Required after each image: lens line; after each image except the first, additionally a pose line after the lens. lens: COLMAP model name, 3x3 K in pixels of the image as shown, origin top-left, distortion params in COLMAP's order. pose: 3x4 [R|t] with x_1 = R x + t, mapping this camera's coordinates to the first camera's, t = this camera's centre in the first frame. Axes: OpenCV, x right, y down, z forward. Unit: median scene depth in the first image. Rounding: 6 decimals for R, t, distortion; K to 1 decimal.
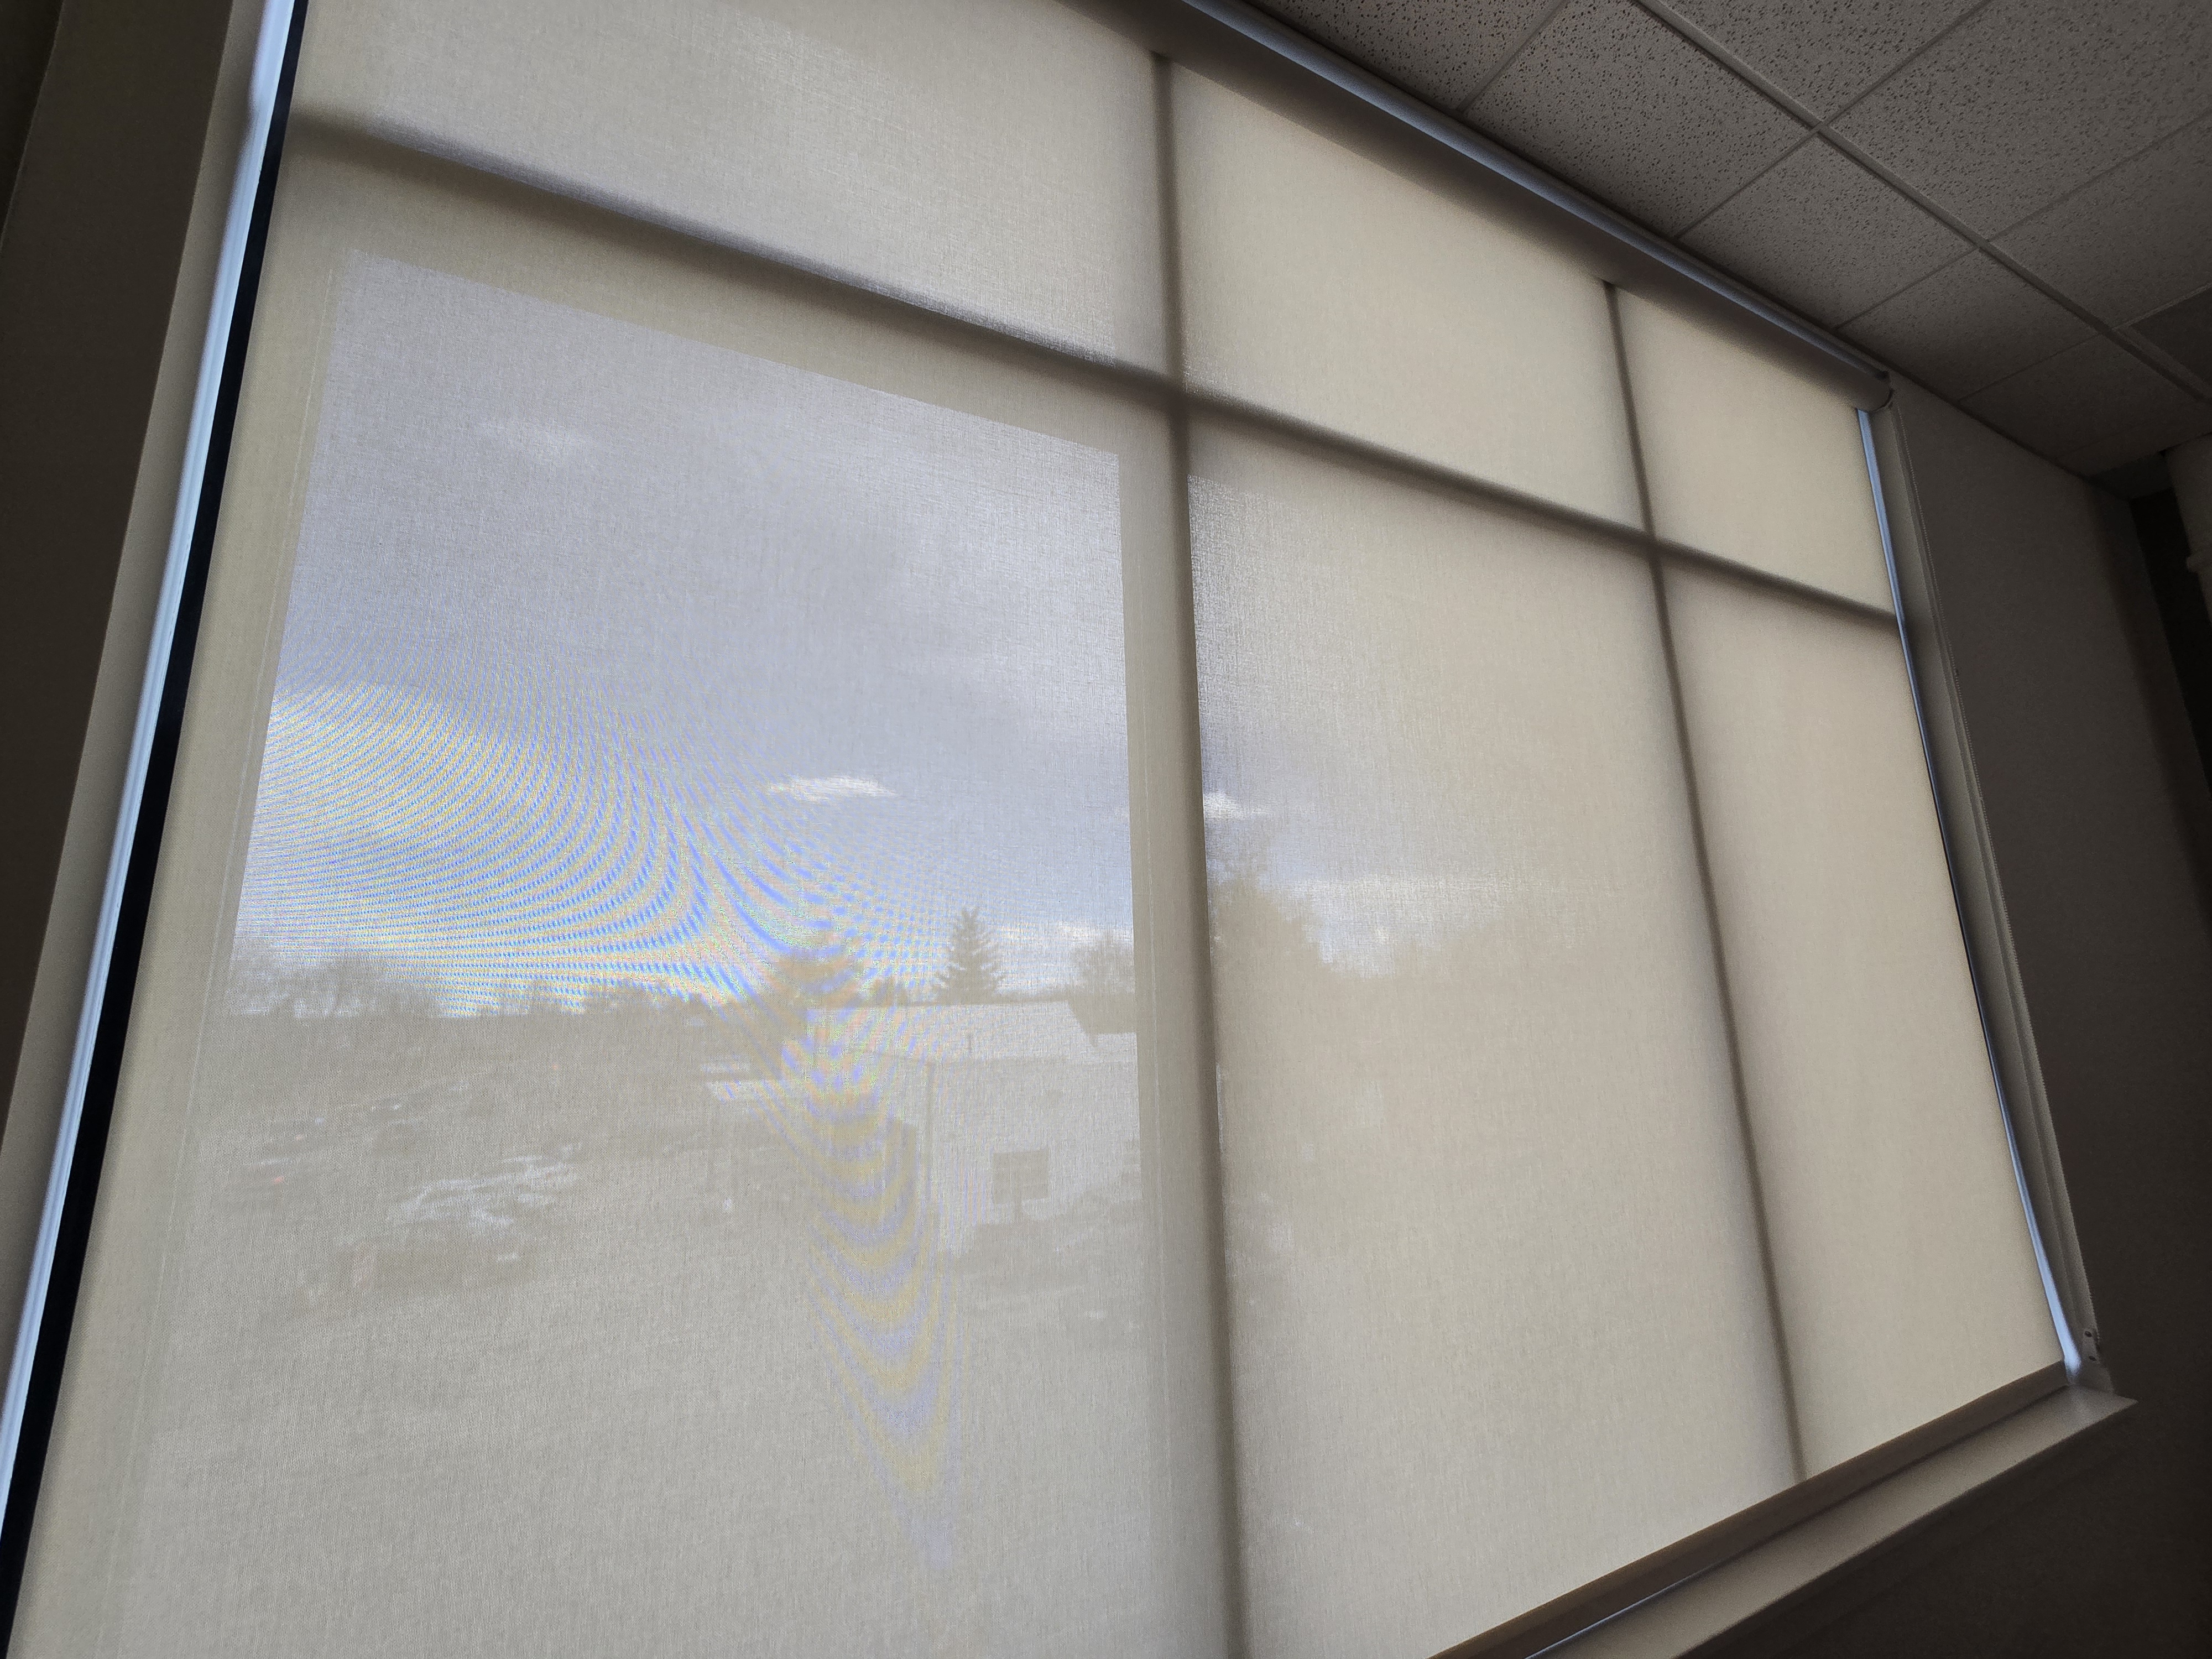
lens RADIAL K [[901.4, 0, 1101.5], [0, 901.4, 815.9], [0, 0, 1]] dist [-0.011598, 0.003238]
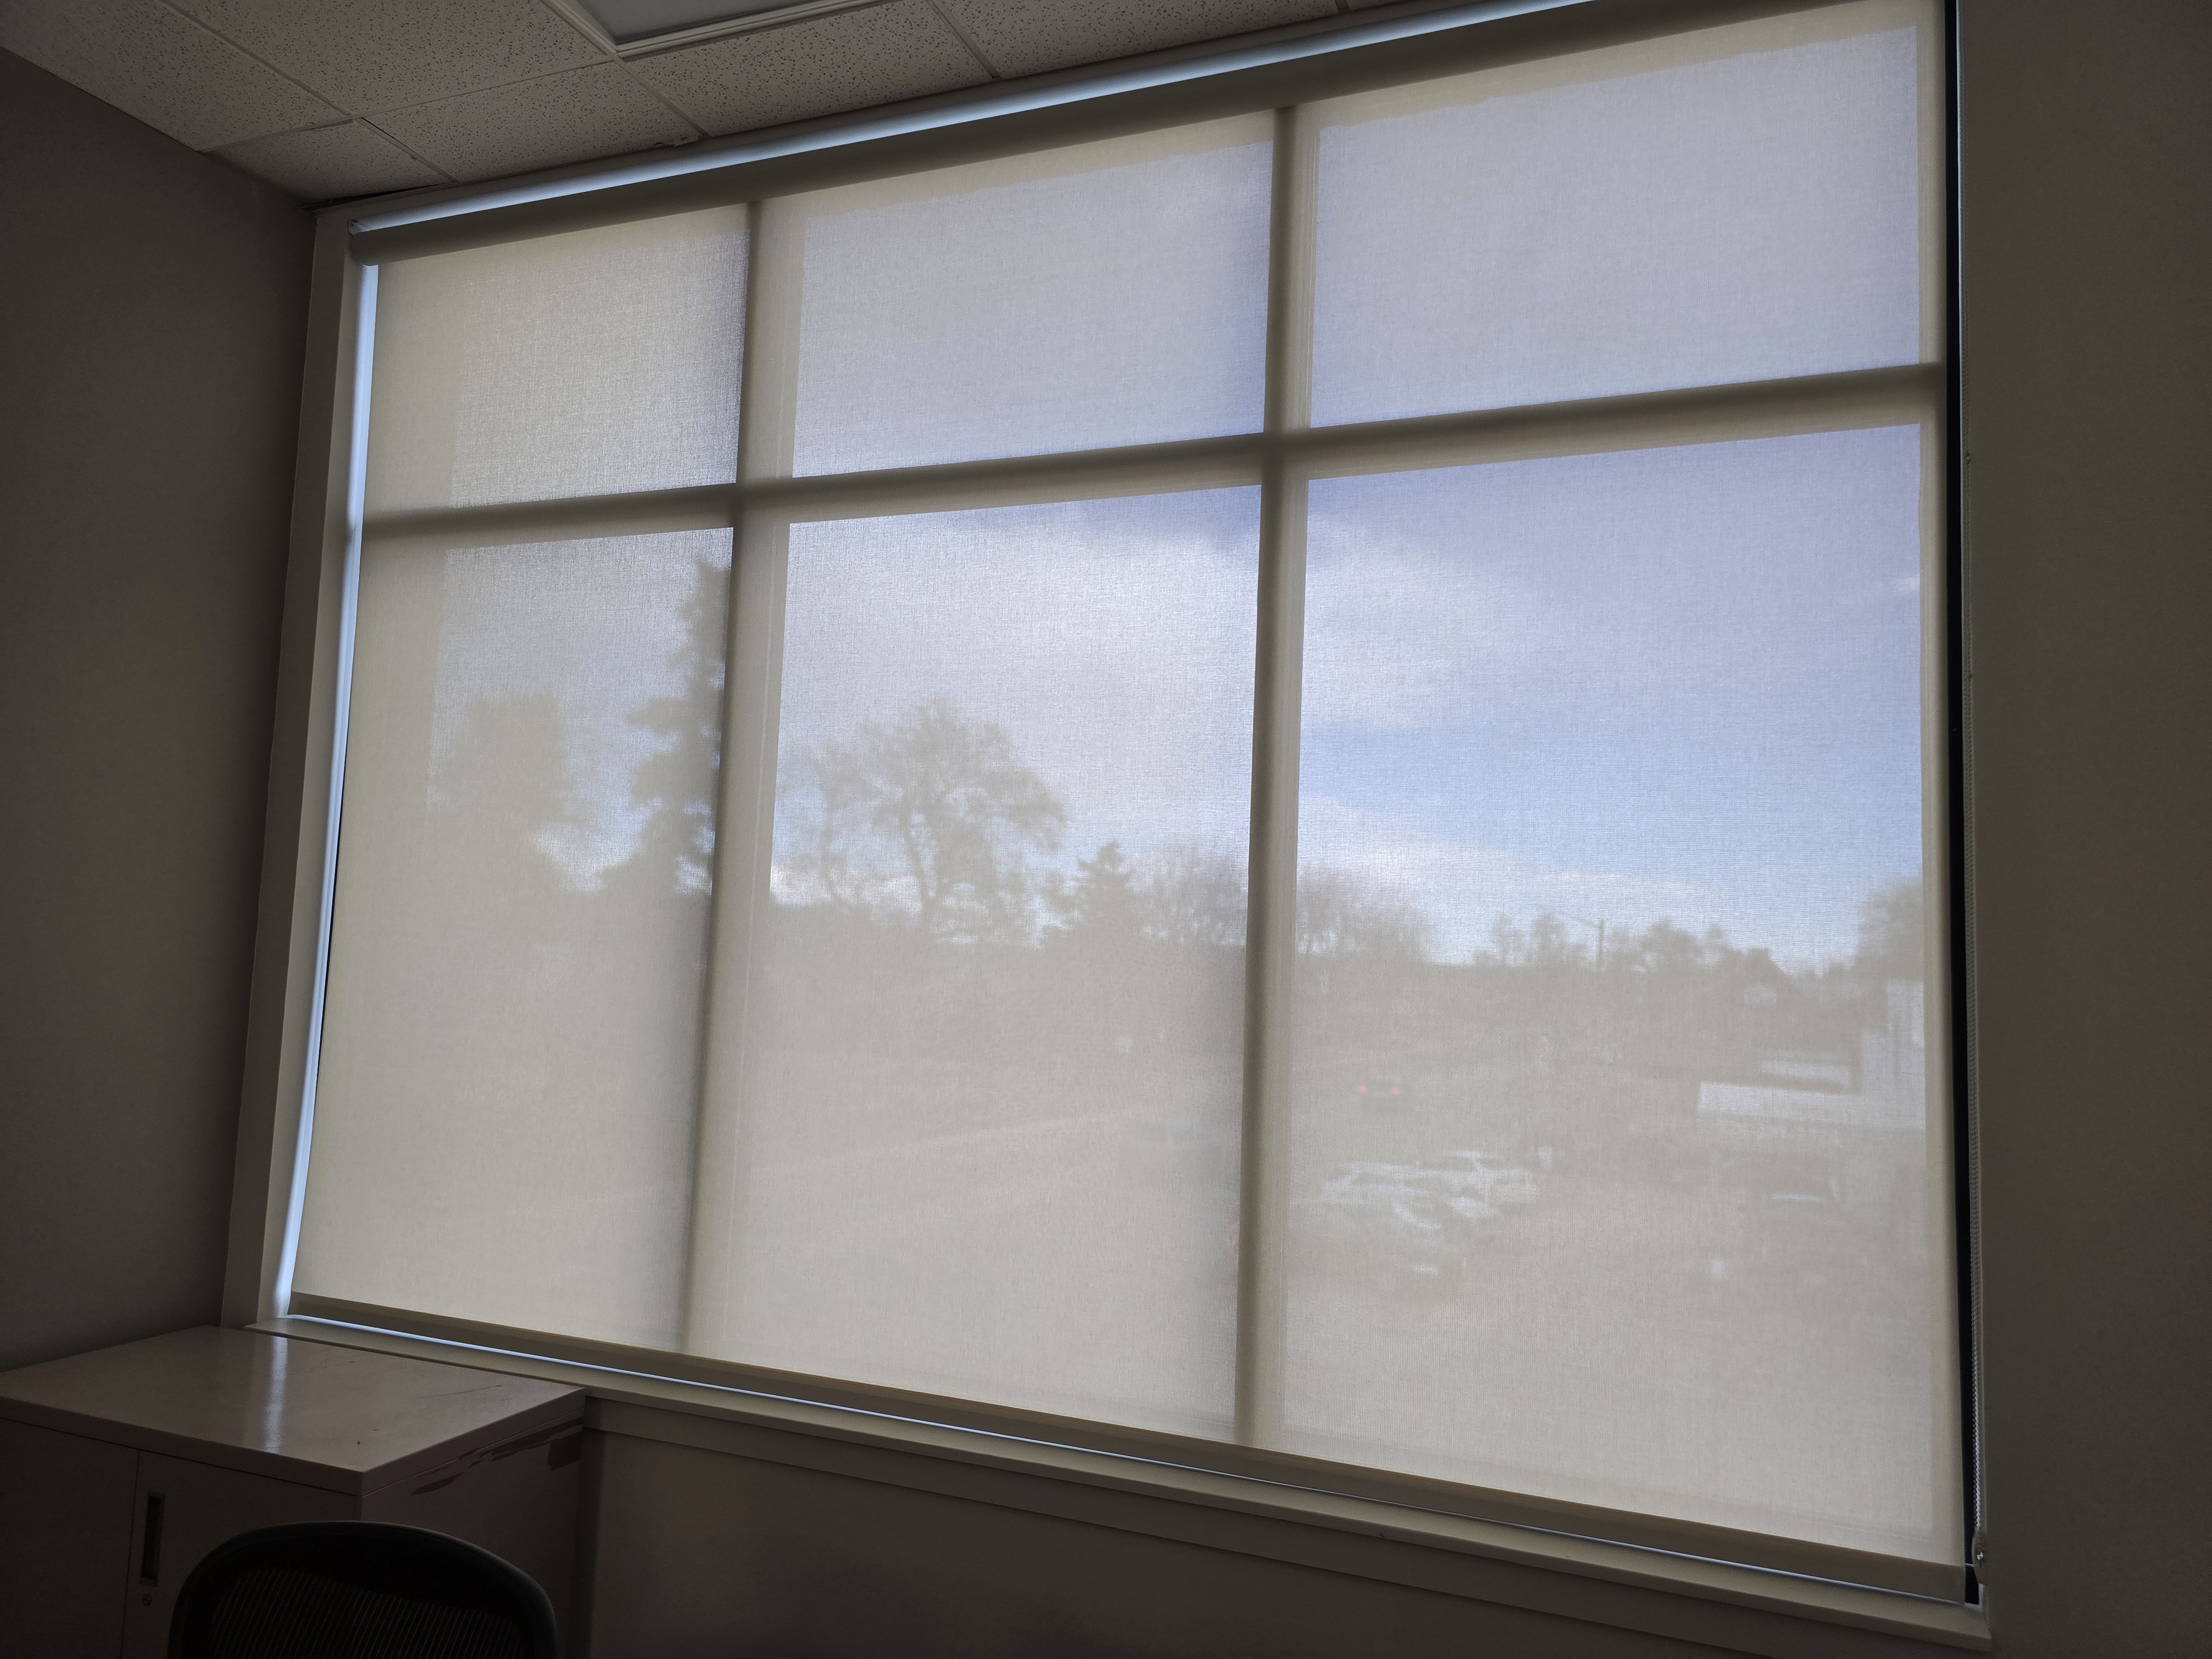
lens RADIAL K [[1491.5, 0, 1110.5], [0, 1491.5, 834.2], [0, 0, 1]] dist [0.029915, -0.025218]
pose [[0.661962, -0.005149, -0.749520, 1.768260], [0.093812, 0.992682, 0.076033, -0.061304], [0.743644, -0.120645, 0.657601, -0.116526]]
